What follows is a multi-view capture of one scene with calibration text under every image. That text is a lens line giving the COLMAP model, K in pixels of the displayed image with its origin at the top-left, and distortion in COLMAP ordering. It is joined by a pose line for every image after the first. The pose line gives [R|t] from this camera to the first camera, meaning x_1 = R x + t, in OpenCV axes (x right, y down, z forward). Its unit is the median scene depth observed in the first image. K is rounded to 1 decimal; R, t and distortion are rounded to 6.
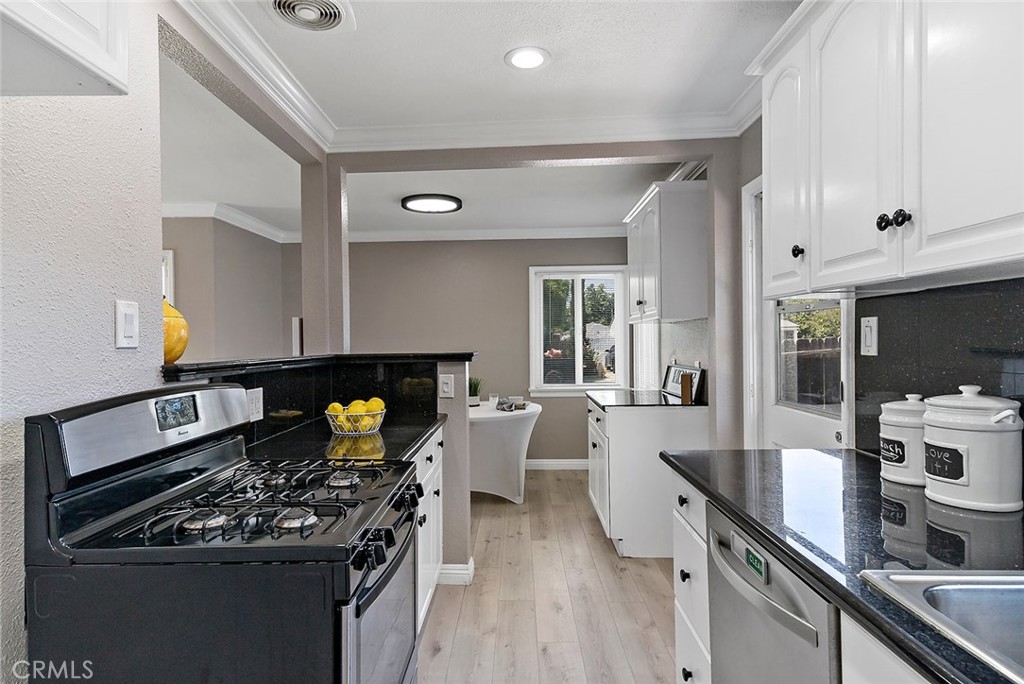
lens RADIAL K [[540.9, 0, 494.3], [0, 540.9, 341.9], [0, 0, 1]] dist [0.003298, -0.001345]
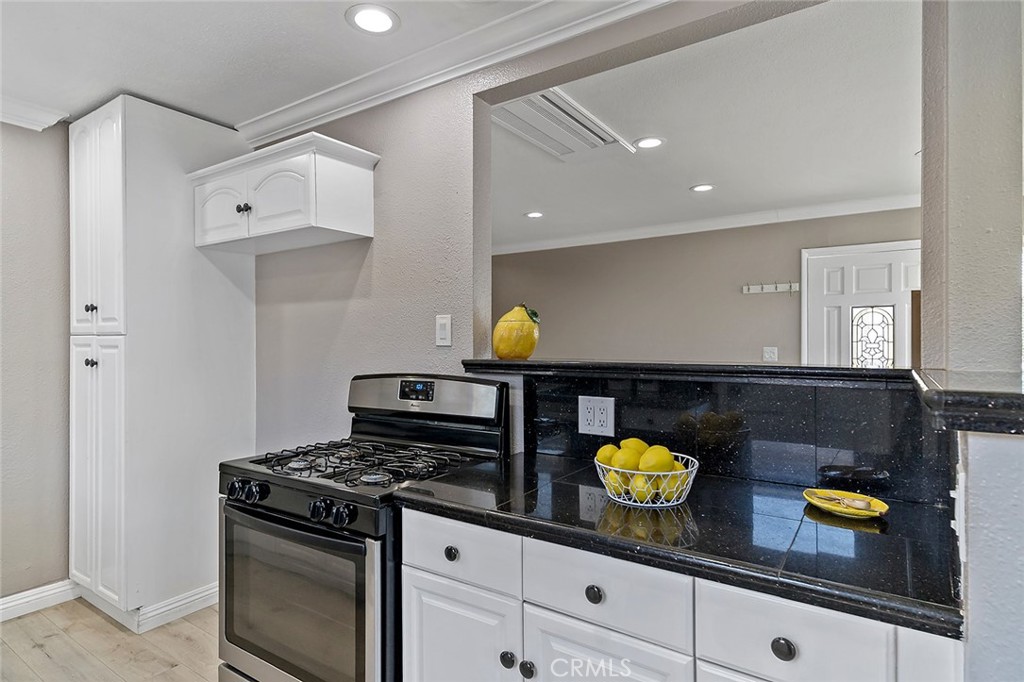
lens RADIAL K [[543.9, 0, 496.0], [0, 543.9, 347.5], [0, 0, 1]] dist [0.006880, -0.000649]
pose [[-0.539949, 0.017188, -0.841522, 0.516003], [0.007239, 0.999849, 0.015777, -0.007776], [0.841667, 0.002427, -0.539992, 1.914228]]
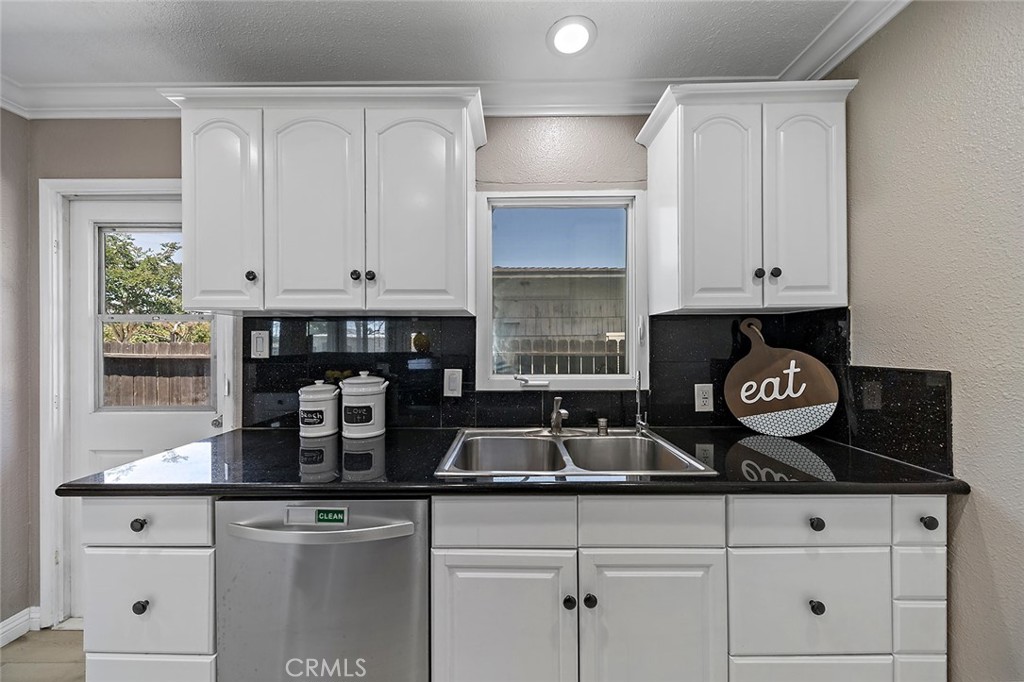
lens RADIAL K [[349.0, 0, 511.7], [0, 349.0, 343.9], [0, 0, 1]] dist [0.000149, -0.000024]
pose [[-0.033458, 0.016887, 0.999297, -0.290780], [0.004442, 0.999850, -0.016748, 0.007657], [-0.999430, 0.003878, -0.033528, 0.453815]]
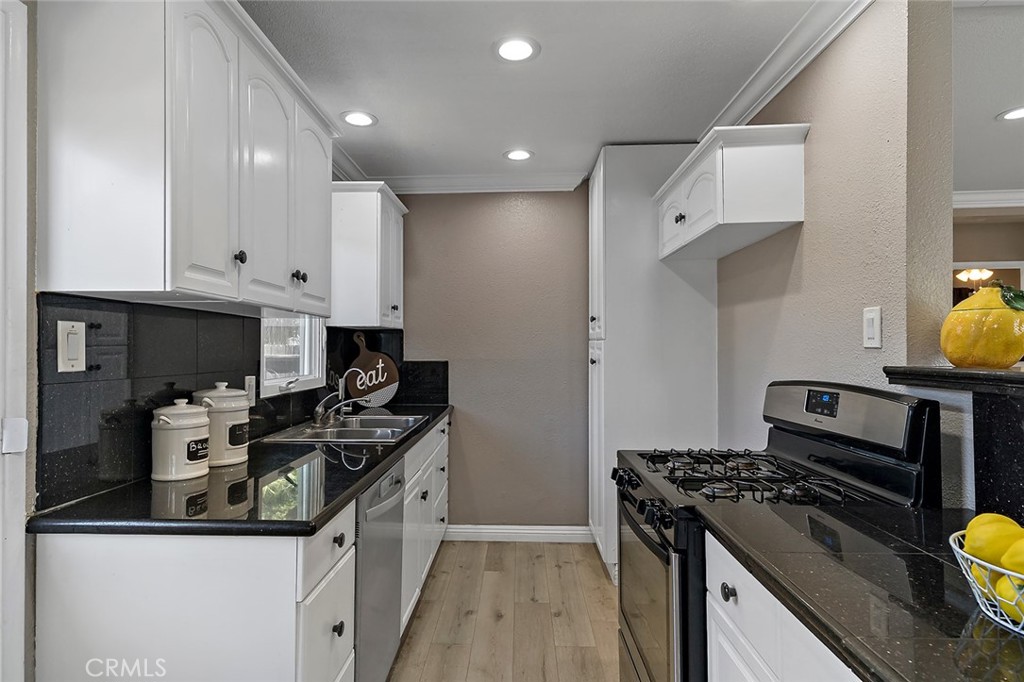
lens RADIAL K [[543.9, 0, 496.0], [0, 543.9, 347.5], [0, 0, 1]] dist [0.006880, -0.000649]
pose [[-0.999847, 0.014288, 0.010139, 0.108579], [0.014257, 0.999894, -0.003084, 0.002411], [-0.010182, -0.002939, -0.999944, 2.133231]]
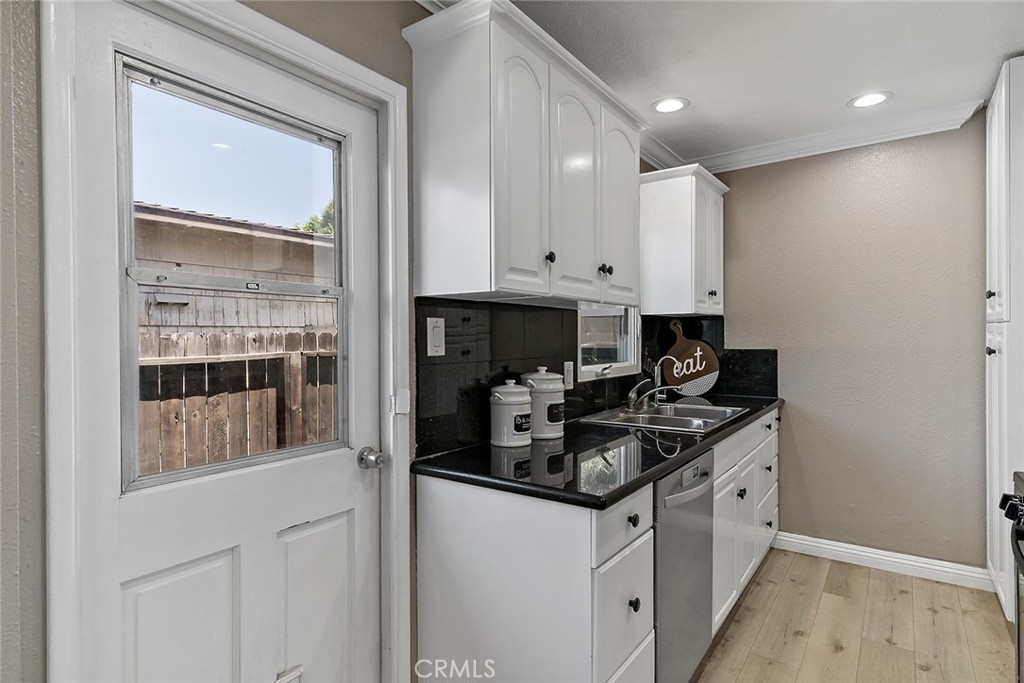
lens RADIAL K [[540.9, 0, 494.3], [0, 540.9, 341.4], [0, 0, 1]] dist [0.003298, -0.001345]
pose [[-0.821525, 0.017340, 0.569908, 0.037951], [0.019502, 0.999807, -0.002309, 0.003032], [-0.569838, 0.009217, -0.821705, 2.137767]]
